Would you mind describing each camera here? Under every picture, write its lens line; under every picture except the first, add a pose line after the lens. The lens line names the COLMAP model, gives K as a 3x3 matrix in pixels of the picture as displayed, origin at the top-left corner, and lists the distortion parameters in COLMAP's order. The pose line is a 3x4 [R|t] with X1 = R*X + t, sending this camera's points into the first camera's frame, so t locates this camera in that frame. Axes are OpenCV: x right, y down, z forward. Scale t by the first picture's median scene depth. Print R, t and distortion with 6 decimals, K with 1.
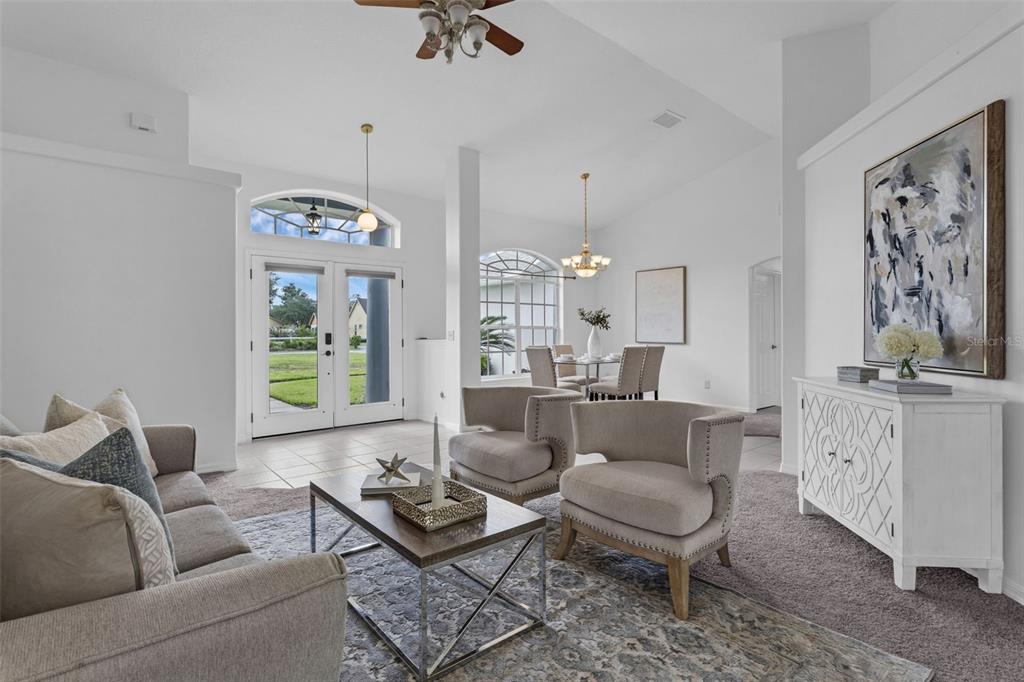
lens RADIAL K [[503.3, 0, 512.0], [0, 503.3, 341.0], [0, 0, 1]] dist [-0.000980, -0.000271]
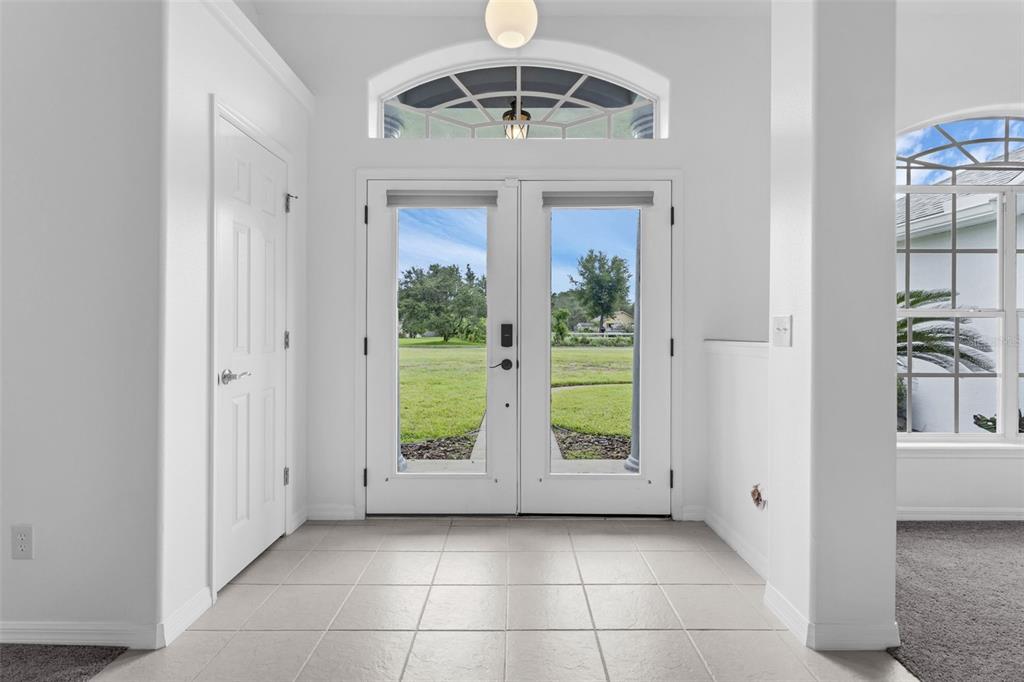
lens RADIAL K [[503.3, 0, 512.0], [0, 503.3, 341.0], [0, 0, 1]] dist [-0.000980, -0.000271]
pose [[0.760383, 0.023344, -0.649056, -0.029679], [-0.018292, 0.999727, 0.014527, -0.005216], [0.649218, 0.000826, 0.760602, 0.524267]]
